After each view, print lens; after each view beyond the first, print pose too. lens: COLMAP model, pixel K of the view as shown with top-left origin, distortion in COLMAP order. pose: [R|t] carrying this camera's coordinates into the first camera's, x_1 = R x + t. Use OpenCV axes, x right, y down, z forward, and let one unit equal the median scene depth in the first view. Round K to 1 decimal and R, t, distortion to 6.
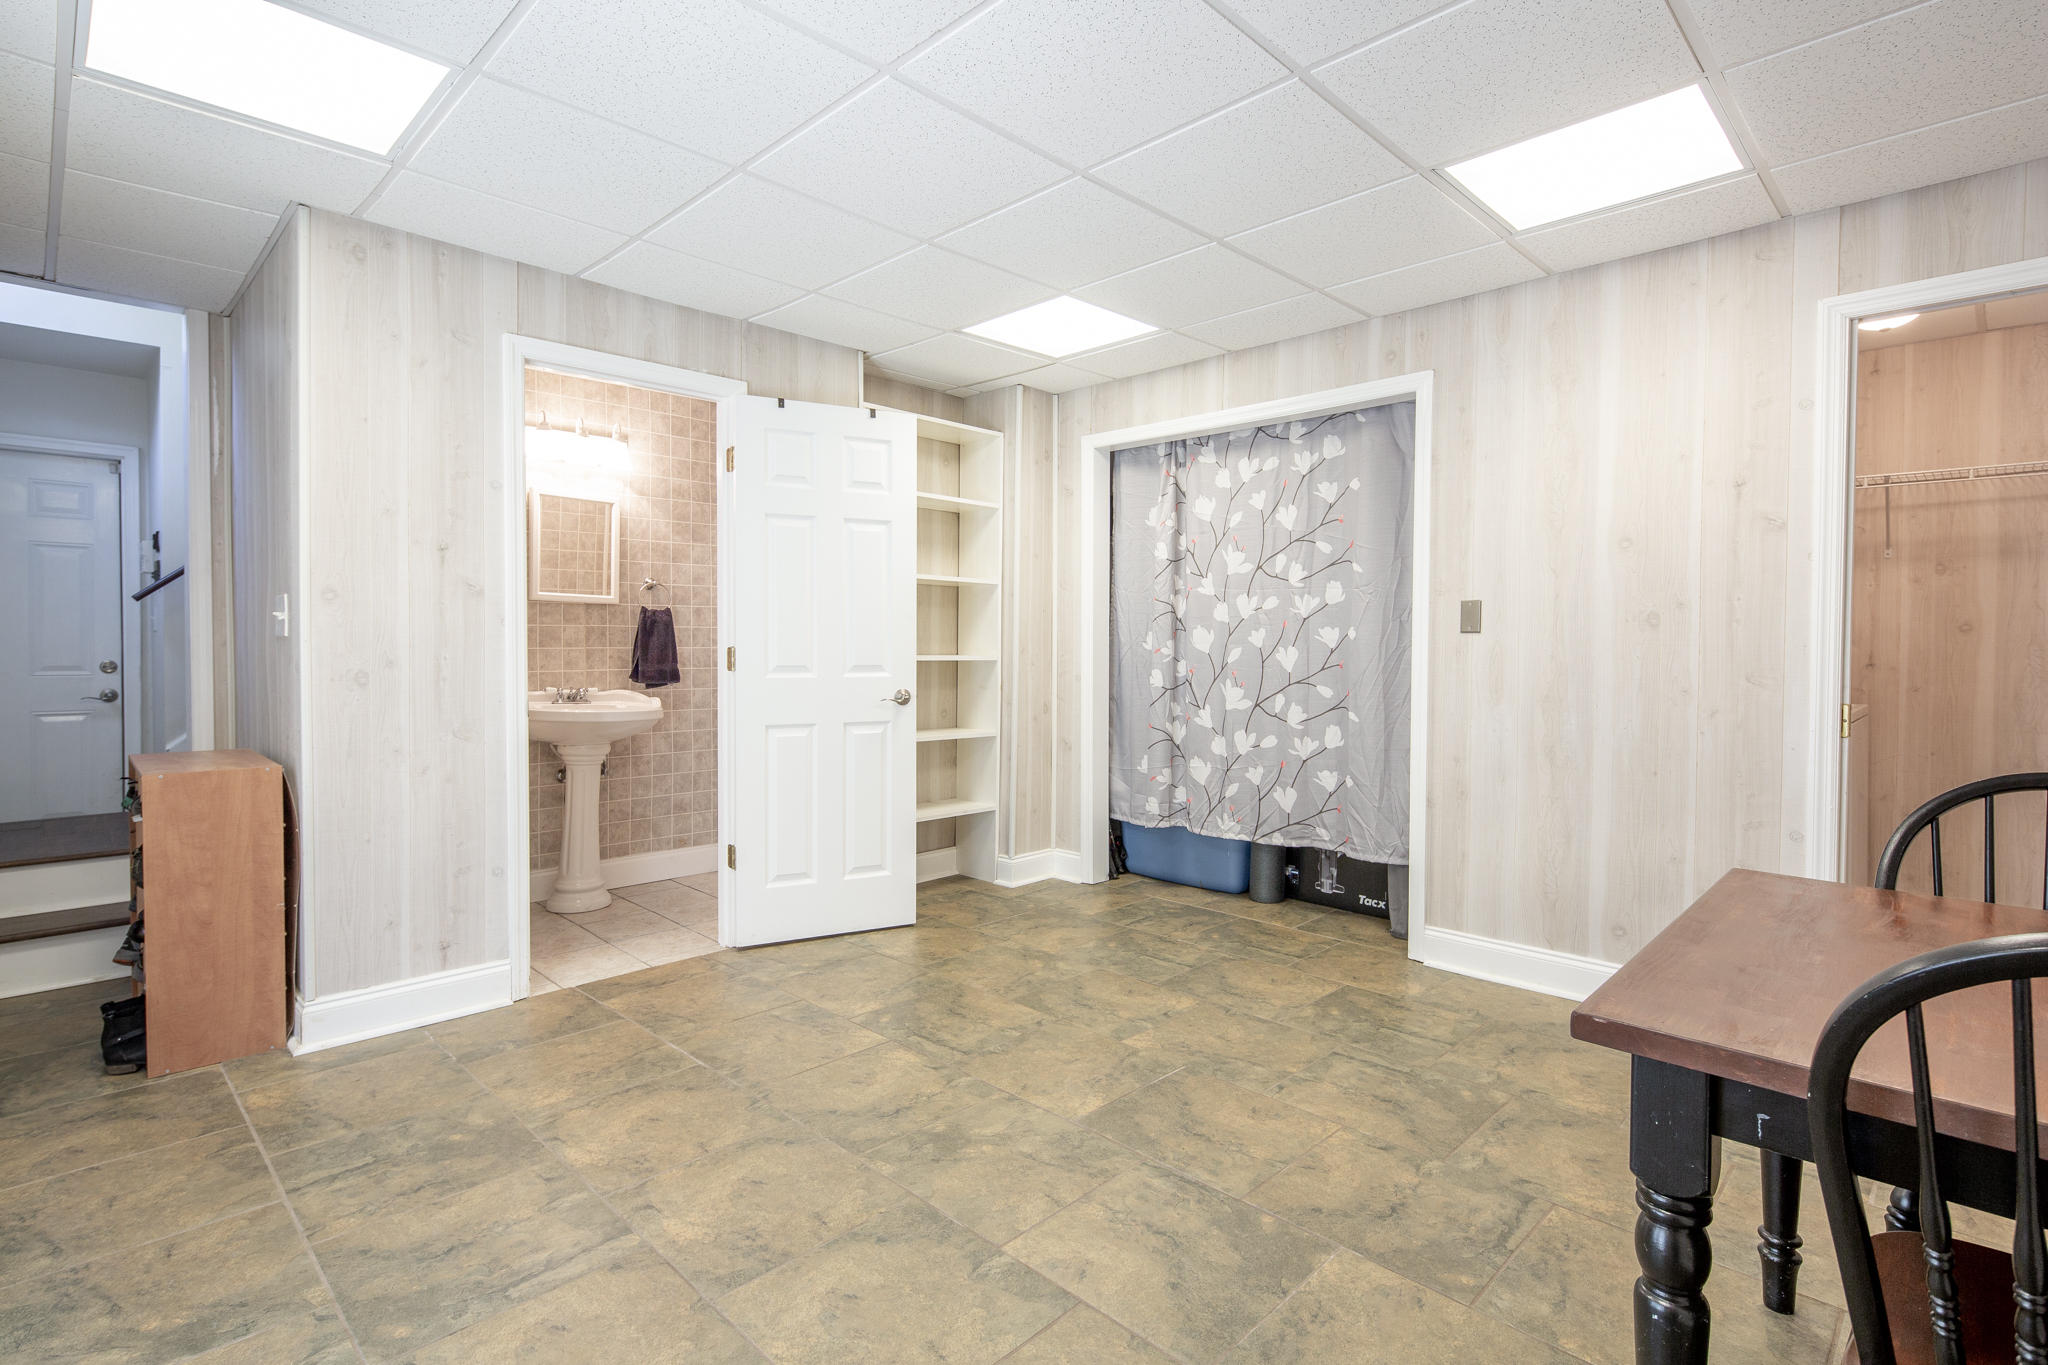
lens RADIAL K [[989.6, 0, 1022.6], [0, 989.6, 668.3], [0, 0, 1]] dist [0.003127, -0.000392]
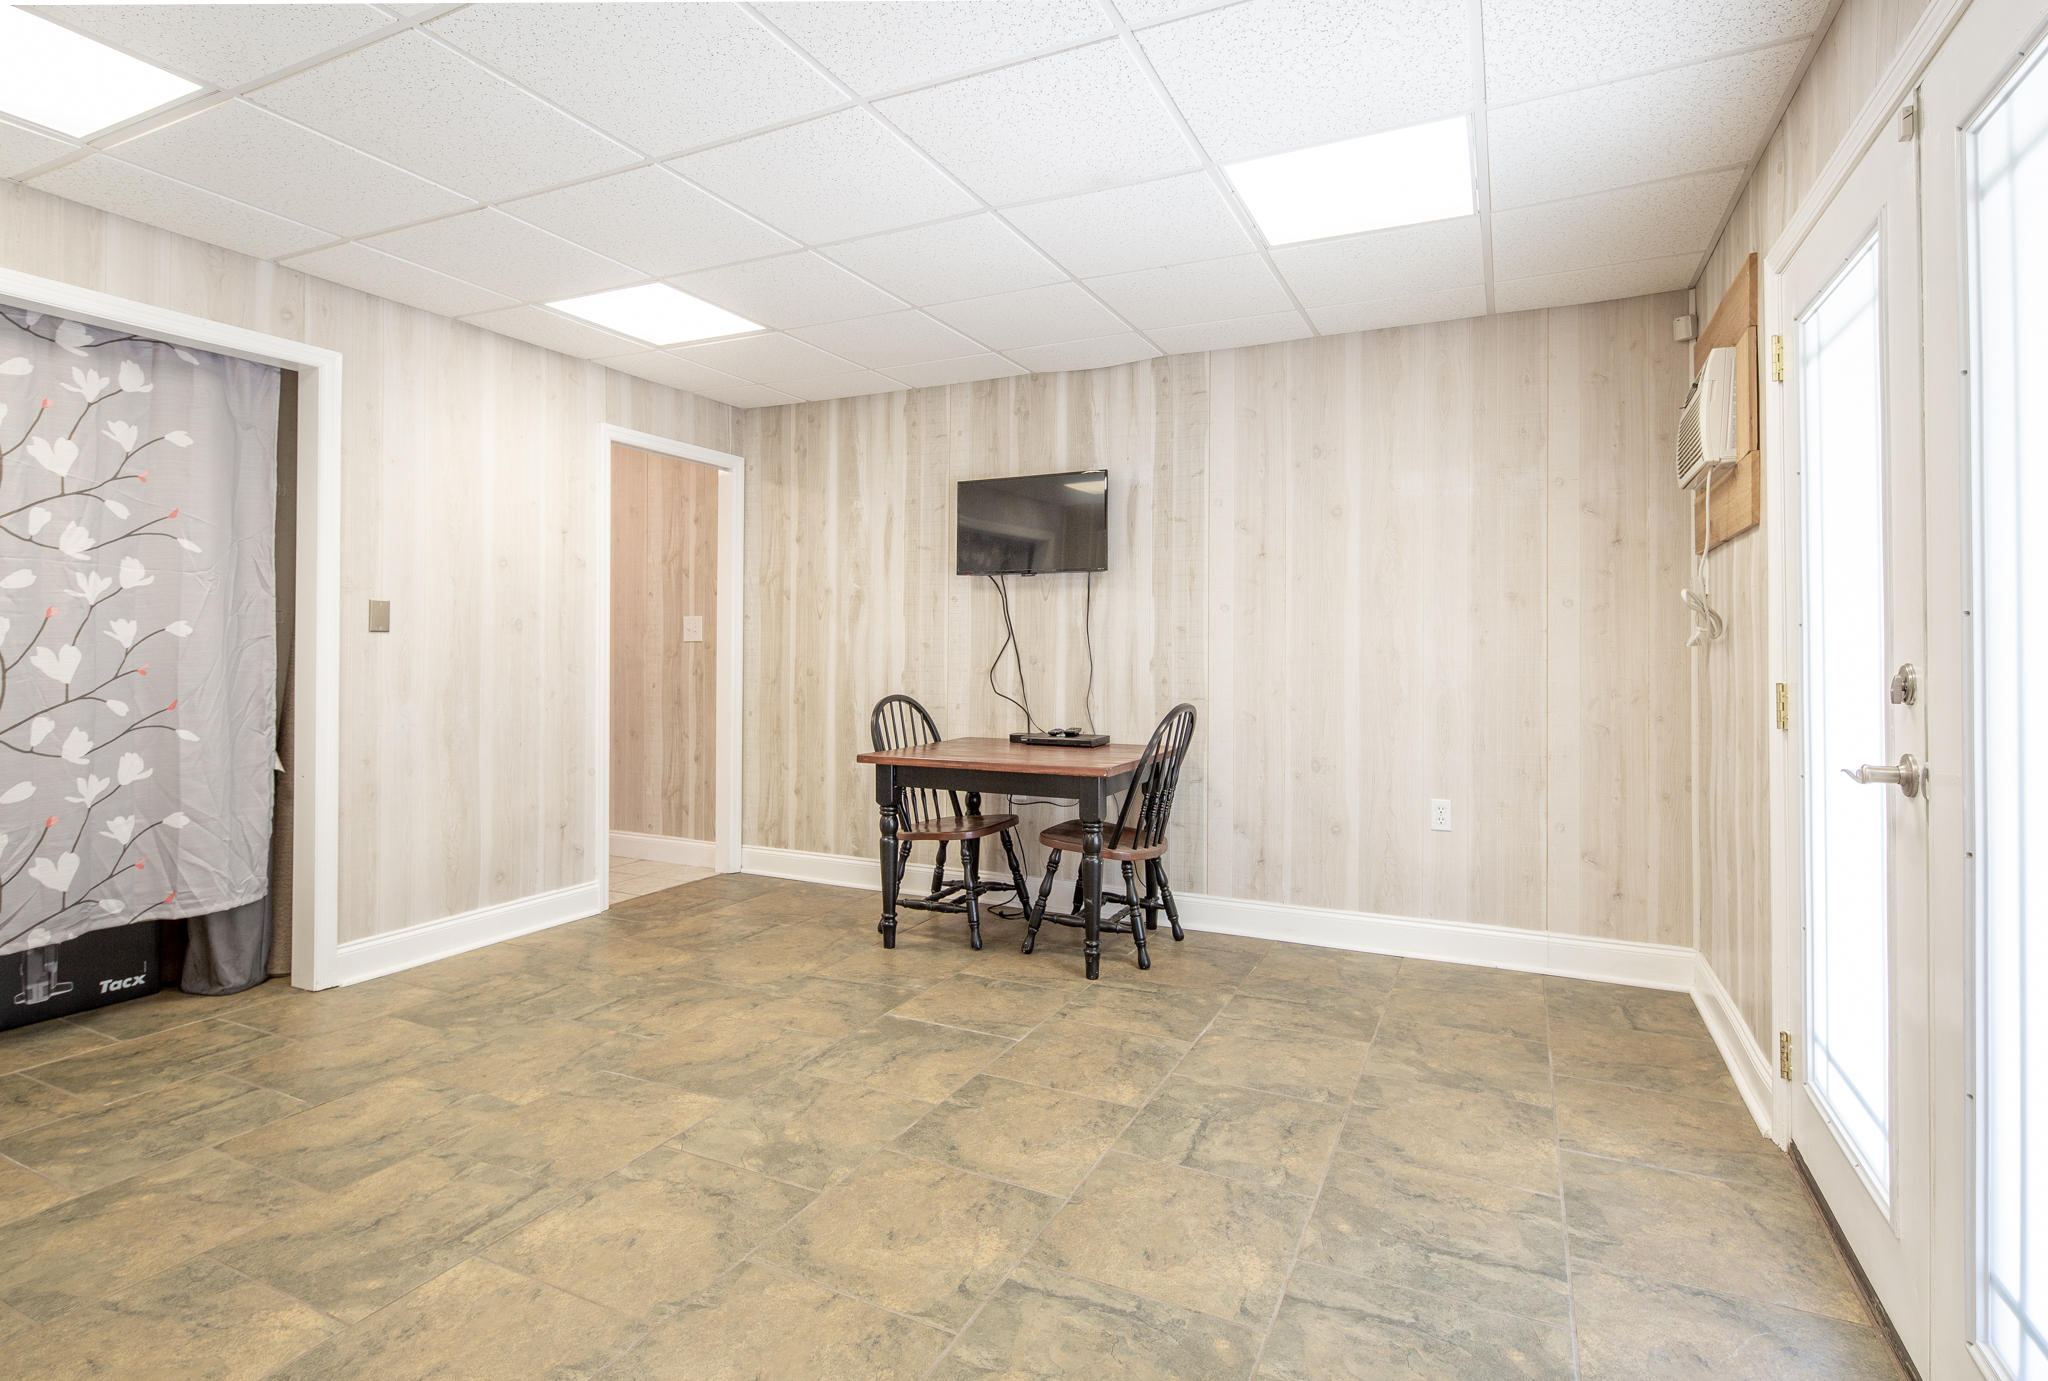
lens RADIAL K [[1010.5, 0, 1020.8], [0, 1010.5, 641.9], [0, 0, 1]] dist [0.001696, -0.000376]
pose [[-0.325524, 0.002405, 0.945531, -1.076927], [0.019069, 0.999810, 0.004022, -0.026270], [-0.945342, 0.019340, -0.325508, 1.069343]]
